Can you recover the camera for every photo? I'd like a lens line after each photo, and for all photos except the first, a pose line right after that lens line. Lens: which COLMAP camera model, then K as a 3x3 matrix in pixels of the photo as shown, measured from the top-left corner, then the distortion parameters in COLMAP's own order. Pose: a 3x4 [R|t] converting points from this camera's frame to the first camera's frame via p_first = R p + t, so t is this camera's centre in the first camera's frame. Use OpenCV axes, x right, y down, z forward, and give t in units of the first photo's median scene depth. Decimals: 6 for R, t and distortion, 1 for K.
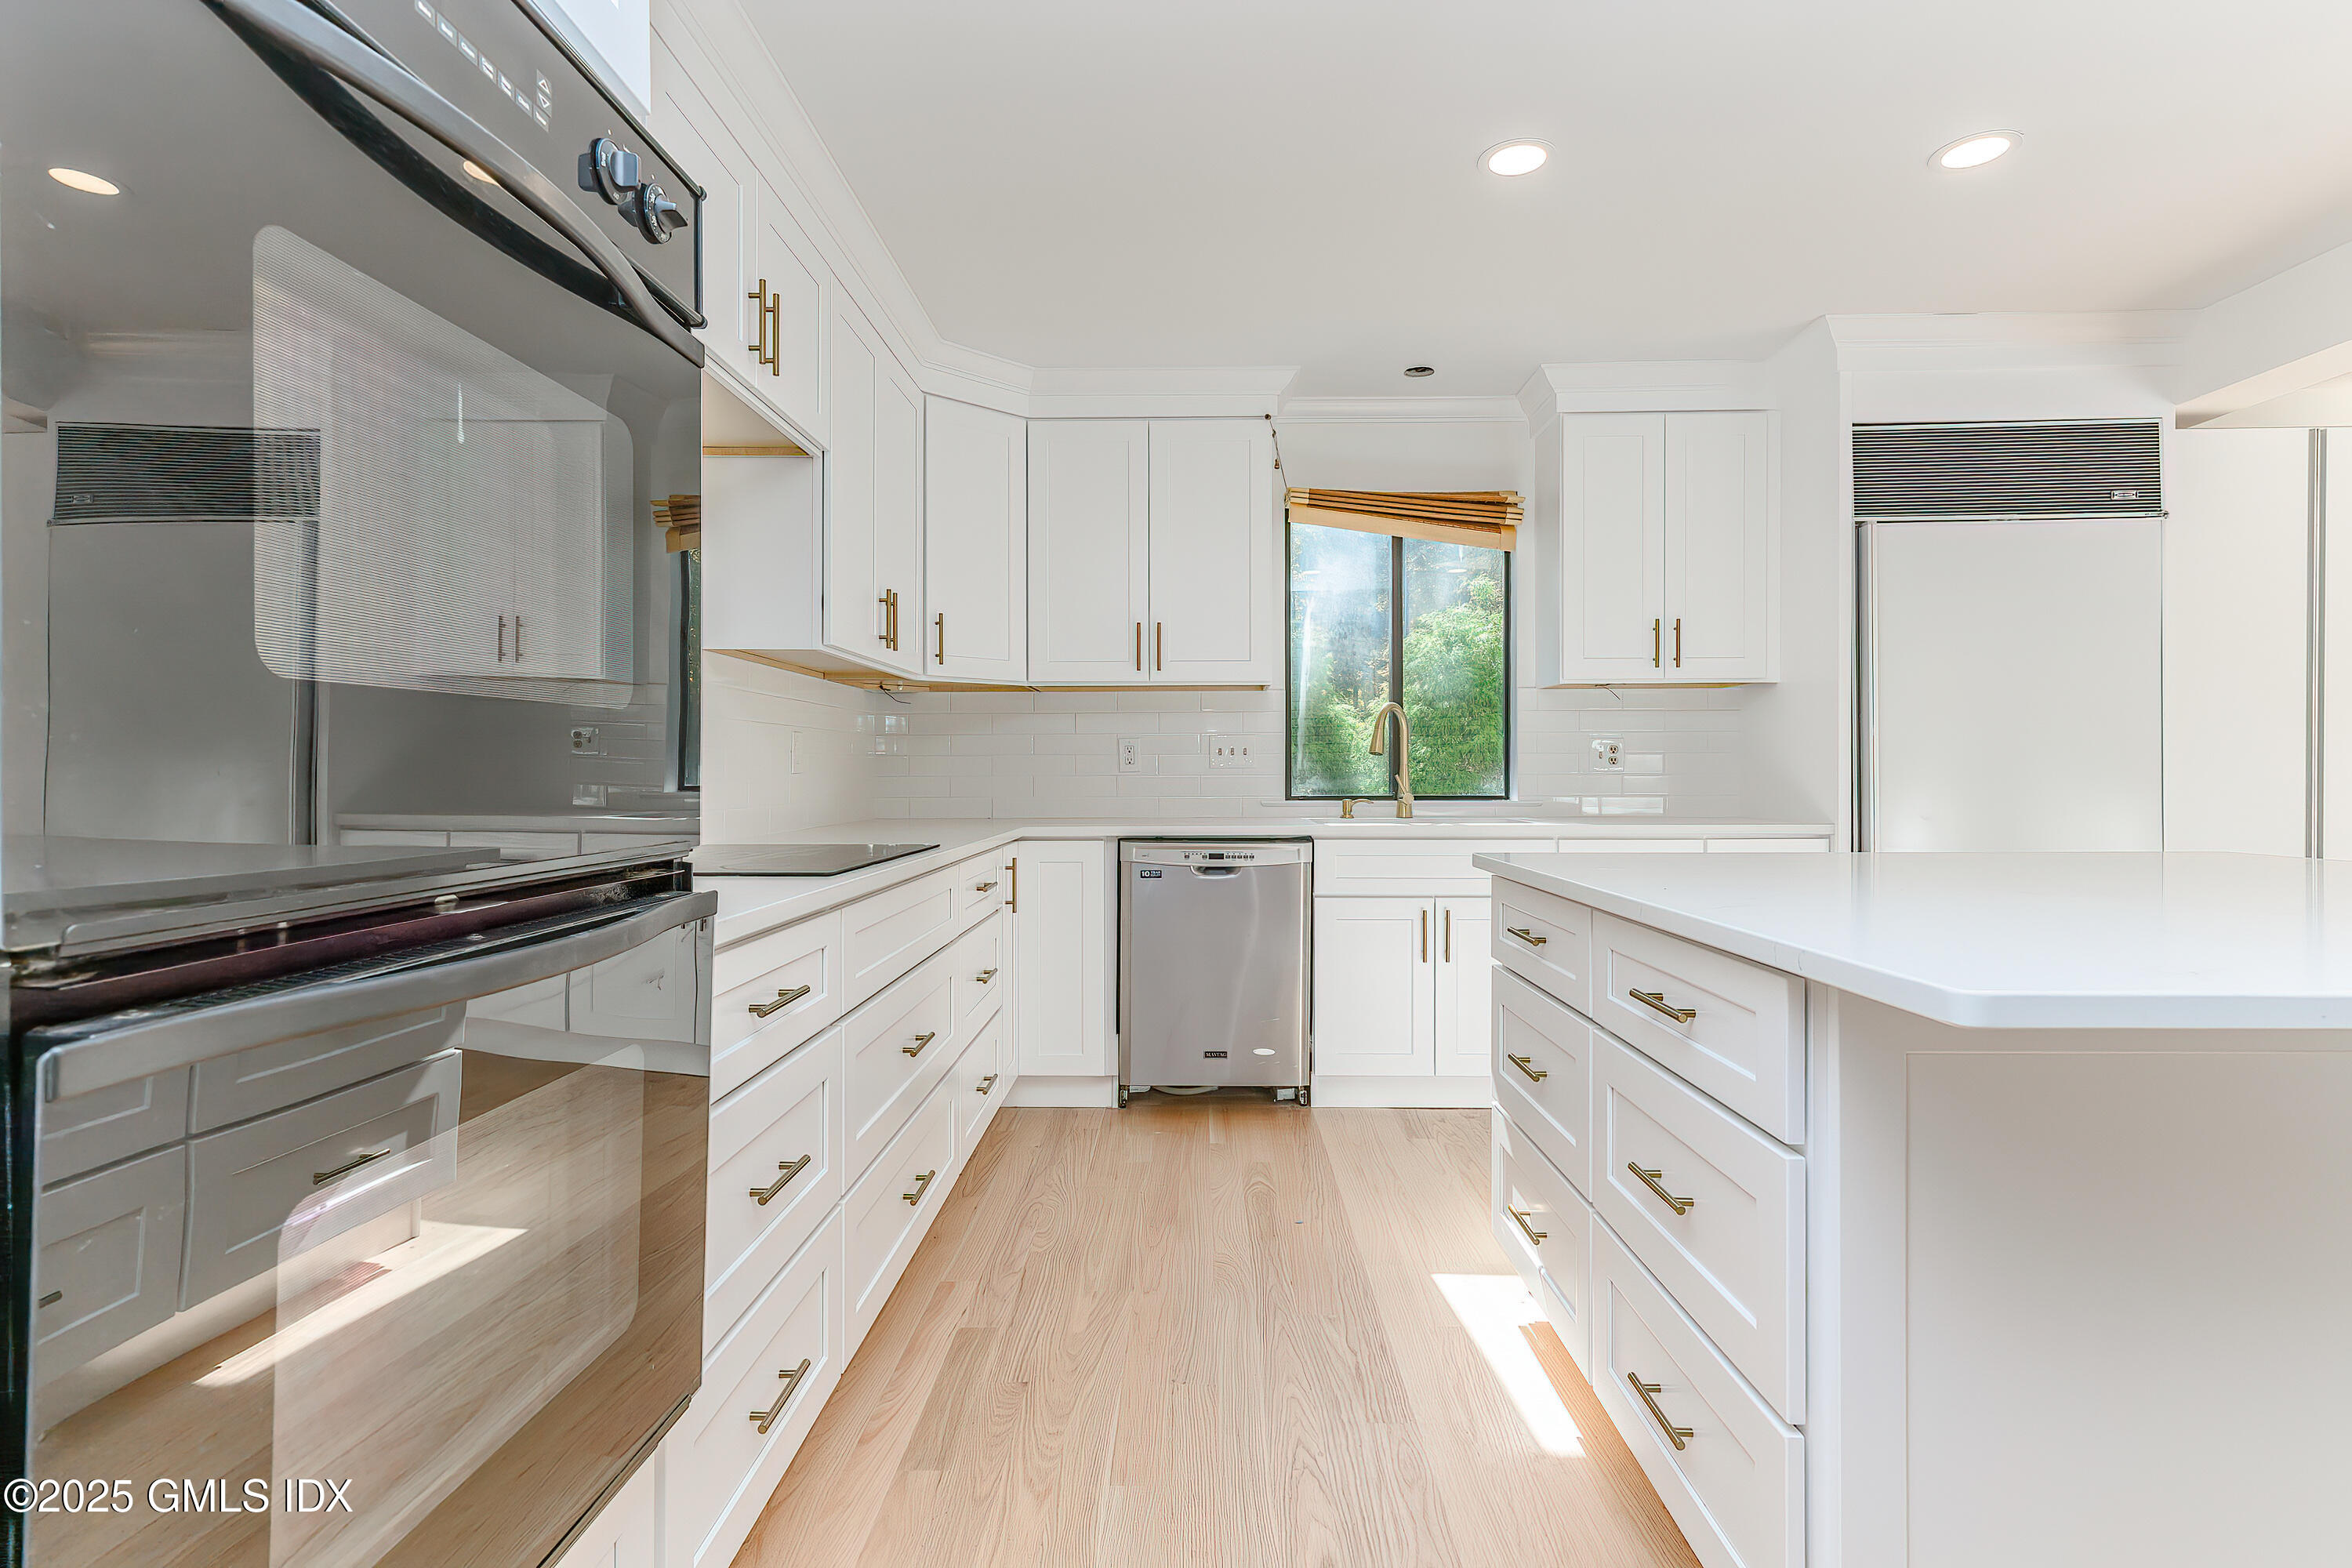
lens RADIAL K [[1146.9, 0, 1194.1], [0, 1146.9, 779.3], [0, 0, 1]] dist [0.014579, -0.000611]
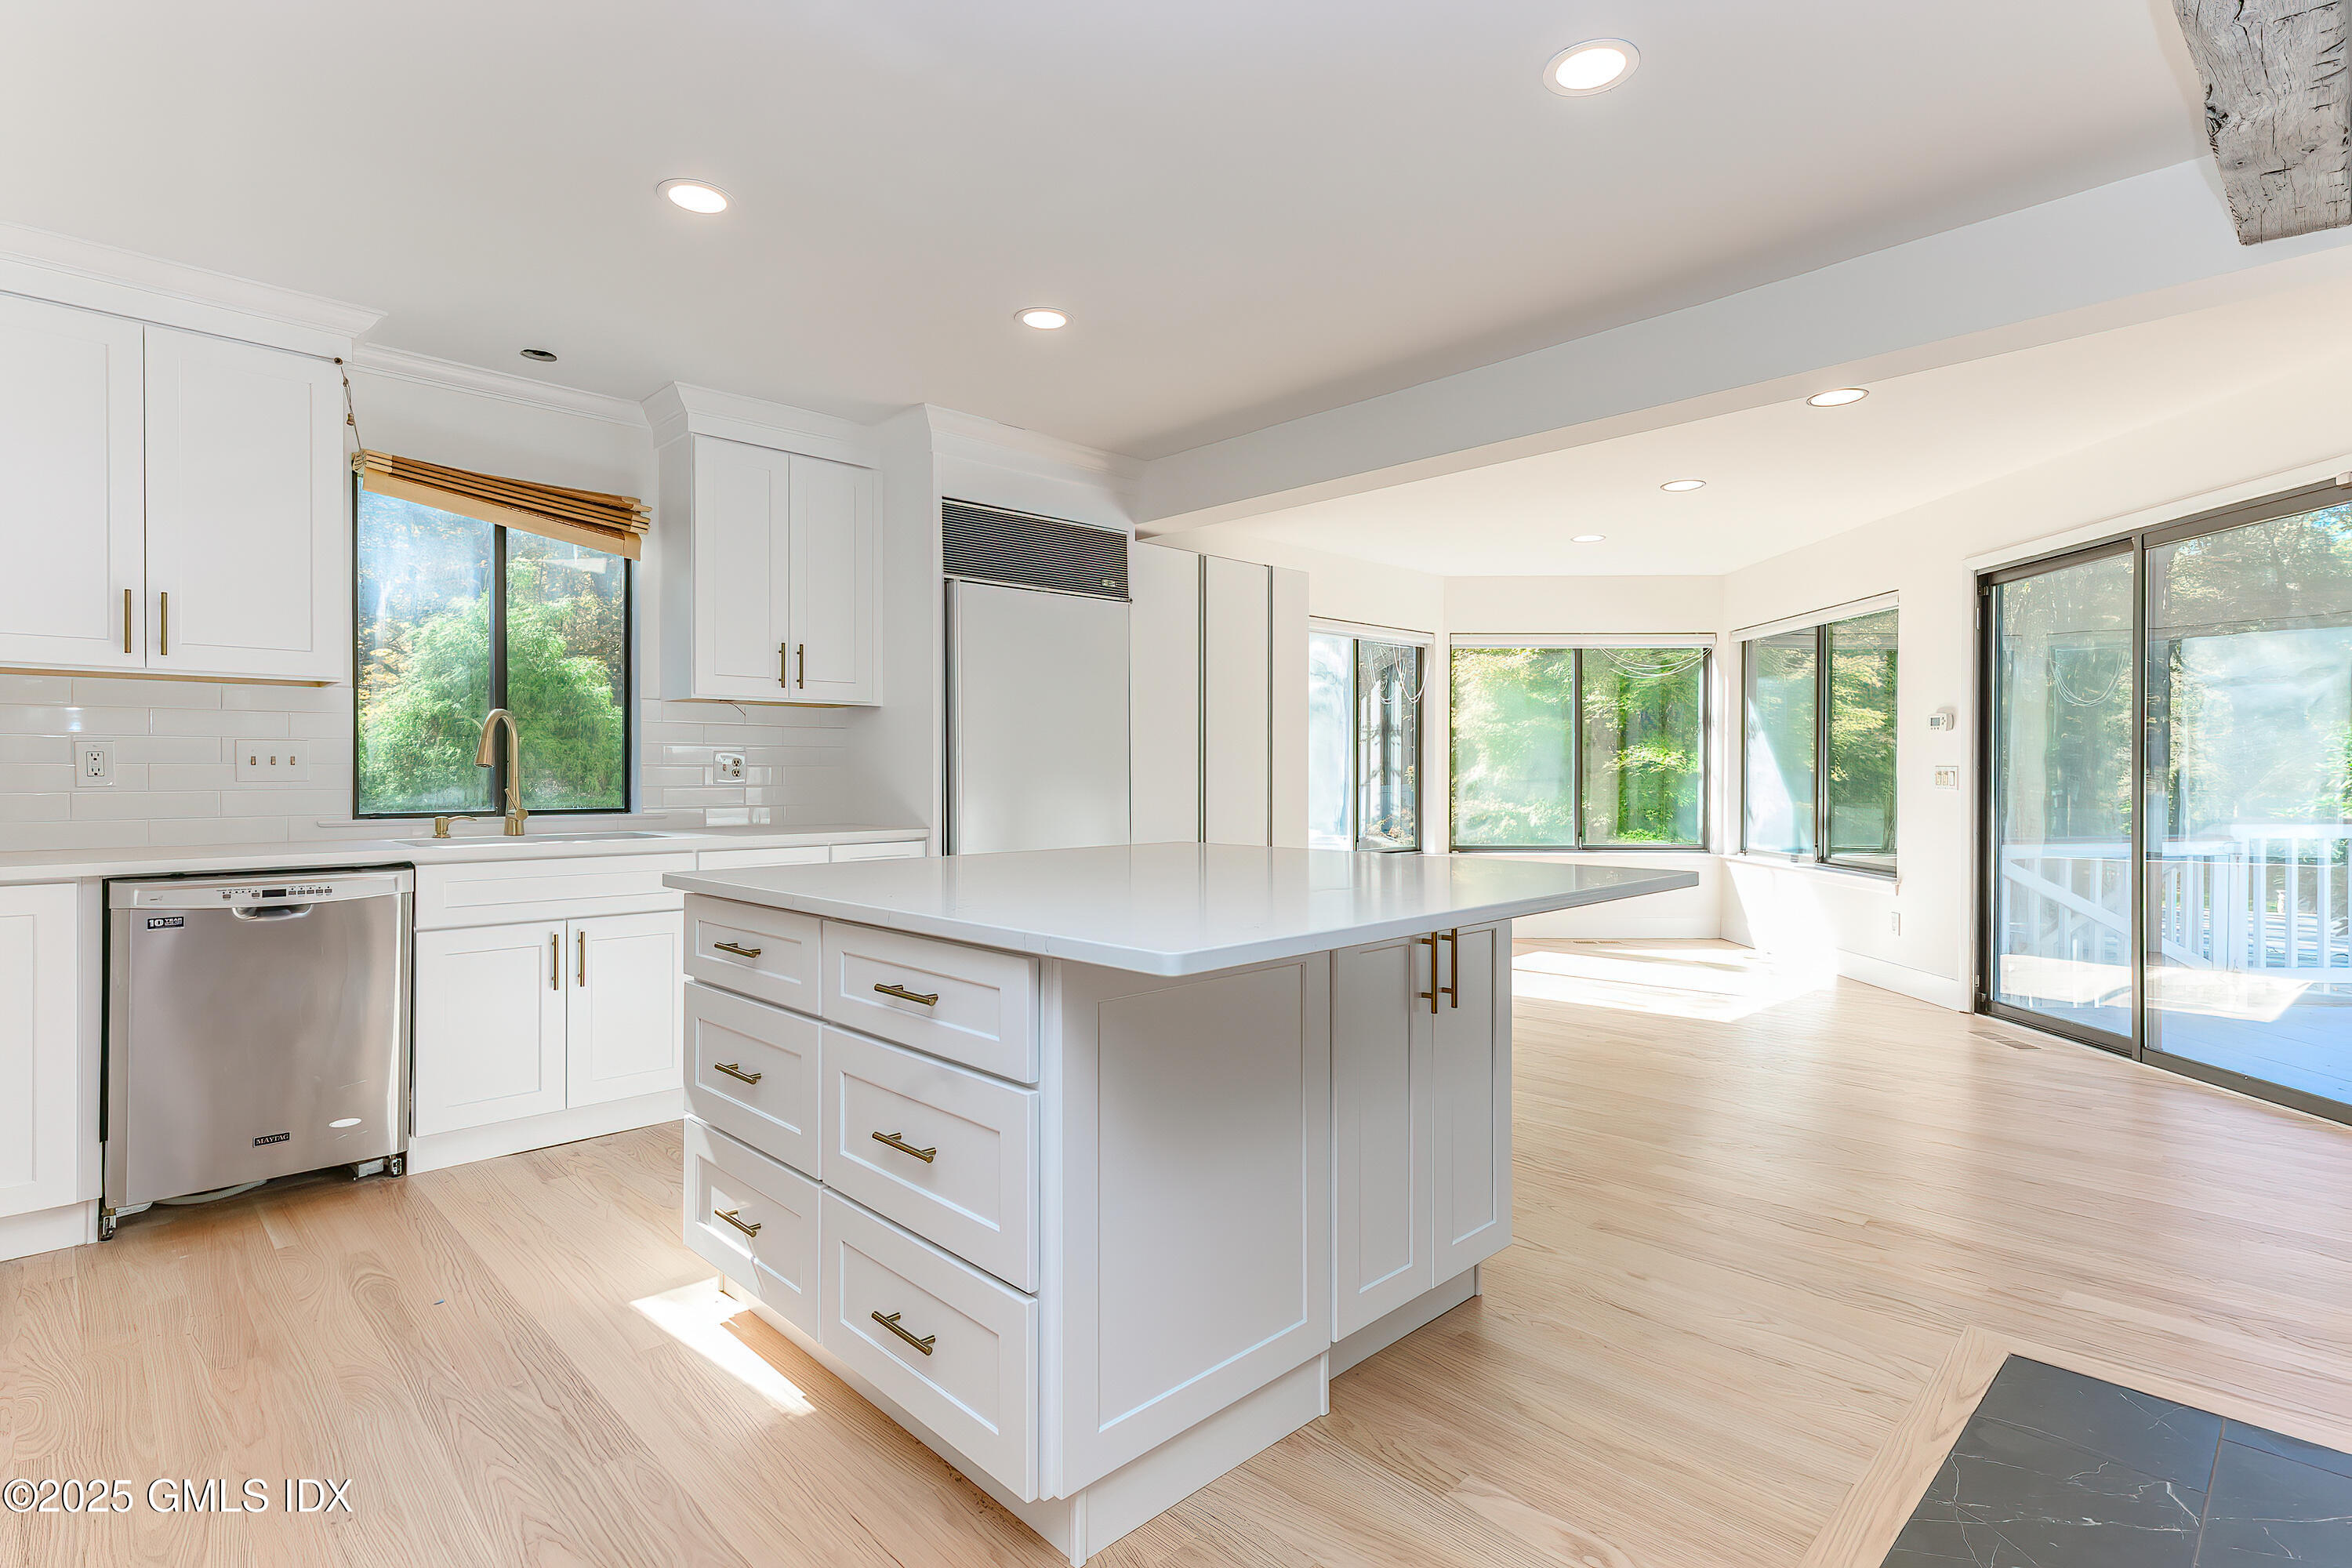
lens RADIAL K [[1146.9, 0, 1164.8], [0, 1146.9, 772.0], [0, 0, 1]] dist [0.014579, -0.000611]
pose [[0.714093, 0.003513, 0.700042, -0.102562], [0.001360, 0.999979, -0.006406, -0.011738], [-0.700050, 0.005527, 0.714073, -0.020437]]
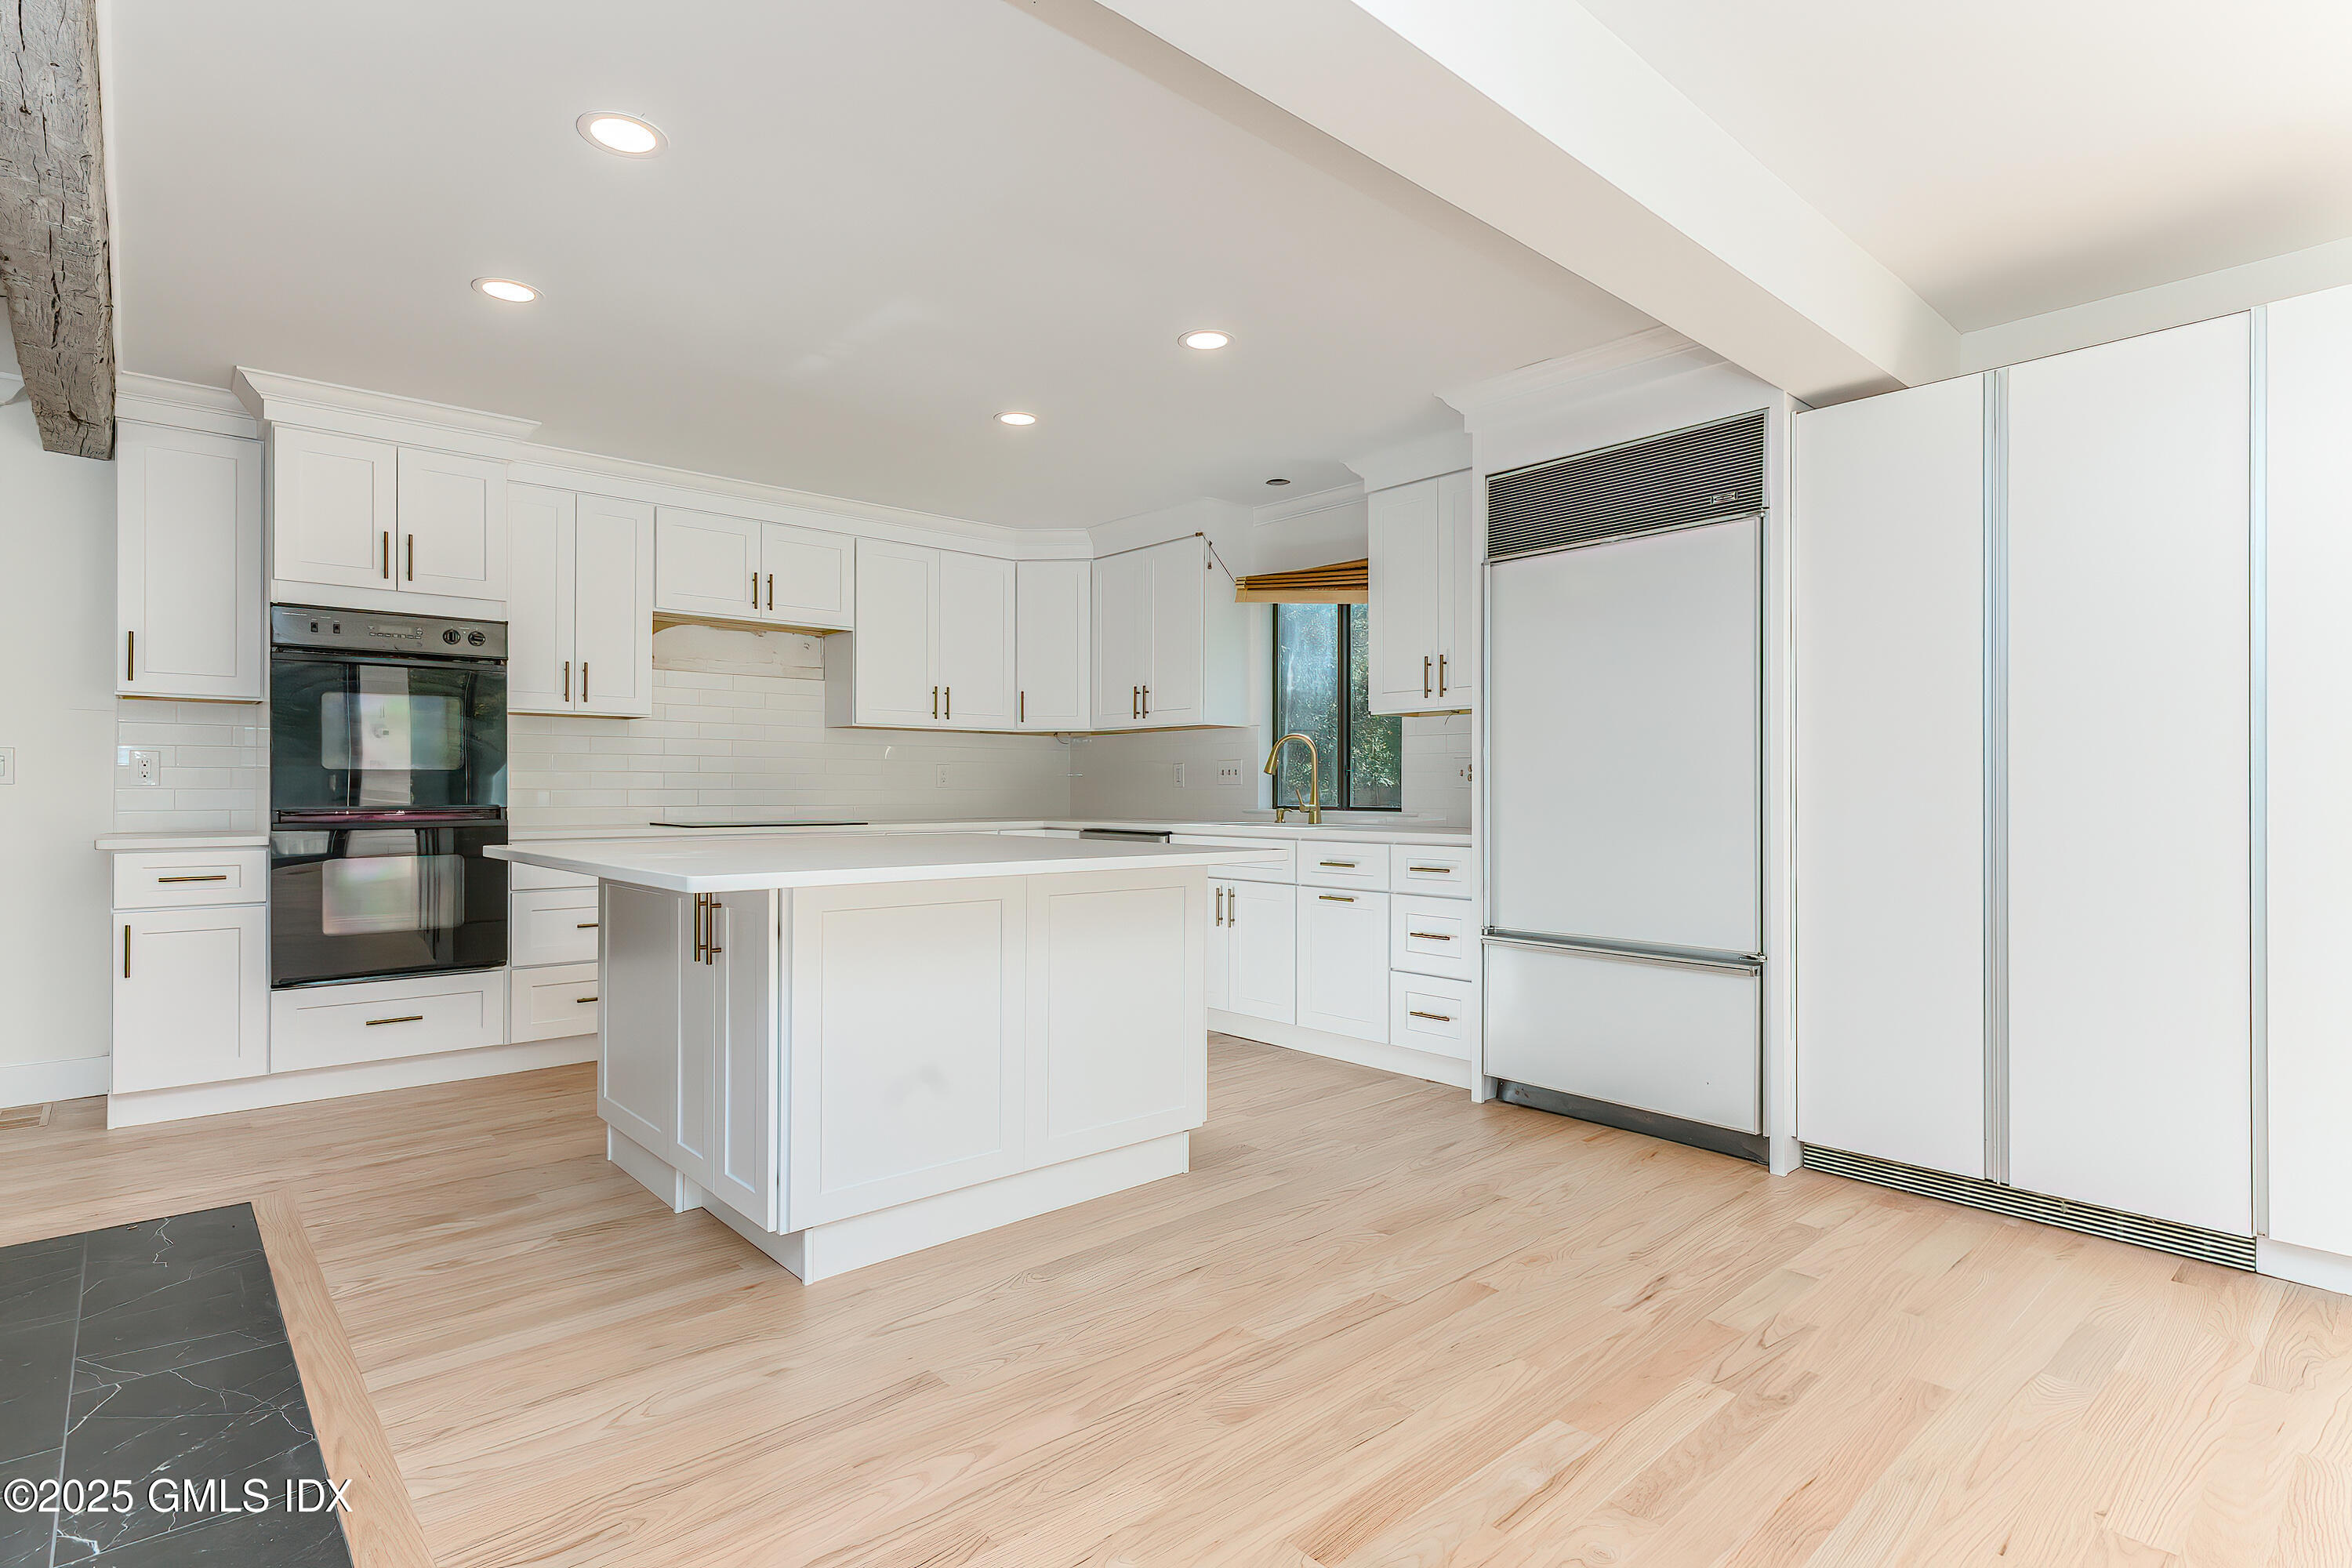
lens RADIAL K [[1146.9, 0, 1170.8], [0, 1146.9, 769.2], [0, 0, 1]] dist [0.014579, -0.000611]
pose [[0.679414, -0.007817, -0.733714, 1.160086], [-0.009941, 0.999753, -0.019857, 0.000313], [0.733688, 0.020785, 0.679169, 0.028271]]
